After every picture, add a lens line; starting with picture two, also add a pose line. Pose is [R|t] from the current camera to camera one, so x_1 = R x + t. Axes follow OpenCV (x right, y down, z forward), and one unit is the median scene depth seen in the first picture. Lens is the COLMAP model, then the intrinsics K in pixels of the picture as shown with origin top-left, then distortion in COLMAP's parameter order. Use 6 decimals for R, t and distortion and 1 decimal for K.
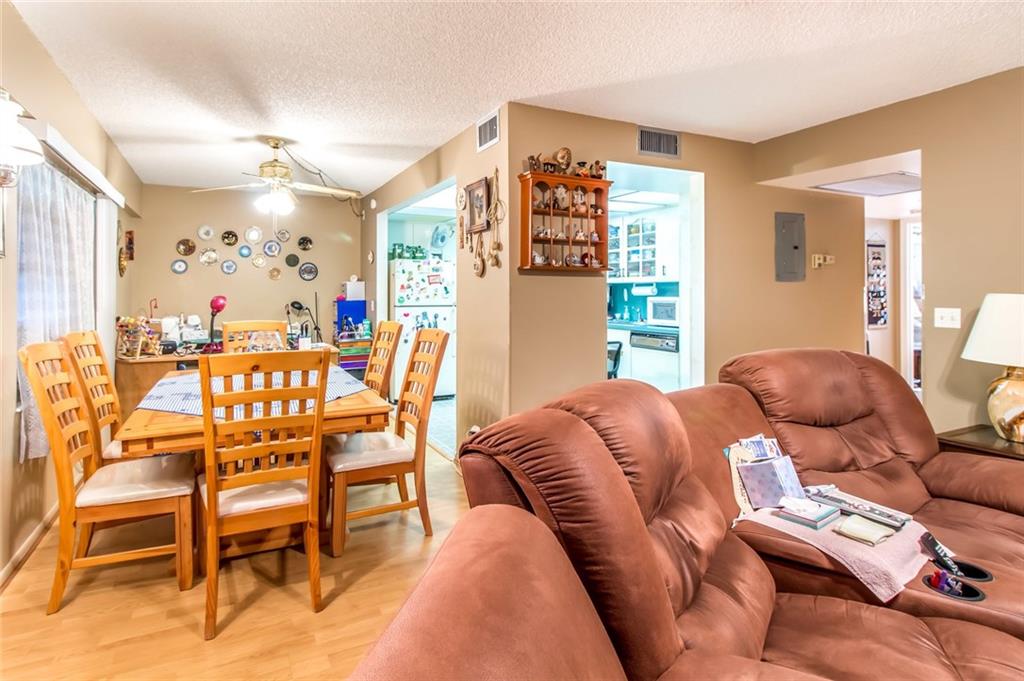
lens RADIAL K [[511.6, 0, 433.2], [0, 511.6, 290.3], [0, 0, 1]] dist [-0.001363, 0.000051]
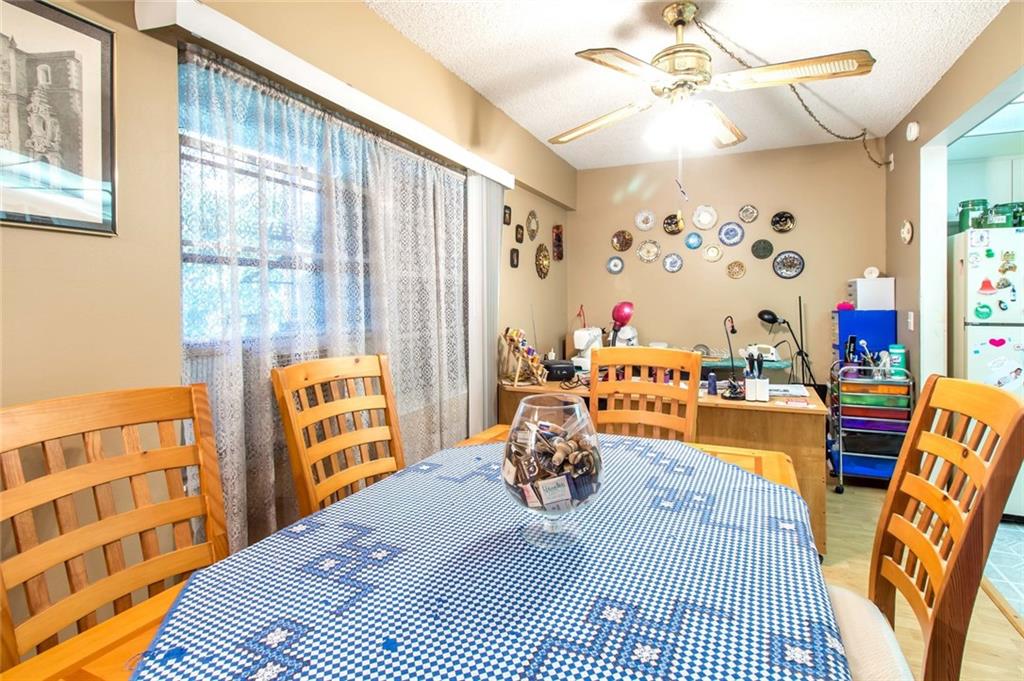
lens RADIAL K [[477.8, 0, 556.2], [0, 477.8, 301.6], [0, 0, 1]] dist [0.001605, 0.000398]
pose [[0.725090, 0.003469, -0.688646, -0.042721], [0.006706, 0.999904, 0.012097, 0.000944], [0.688622, -0.013389, 0.724997, 0.378540]]
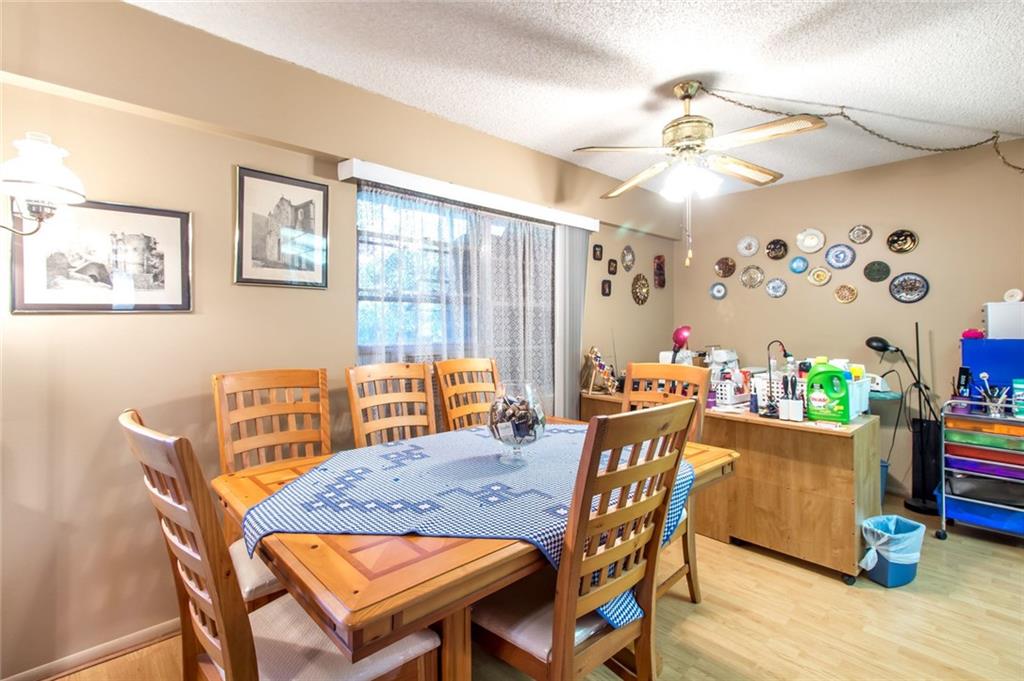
lens RADIAL K [[481.1, 0, 521.7], [0, 481.1, 313.4], [0, 0, 1]] dist [-0.001452, 0.000289]
pose [[0.365098, -0.013161, -0.930876, 0.115743], [0.000935, 0.999905, -0.013771, 0.000416], [0.930969, 0.004158, 0.365075, 0.402855]]
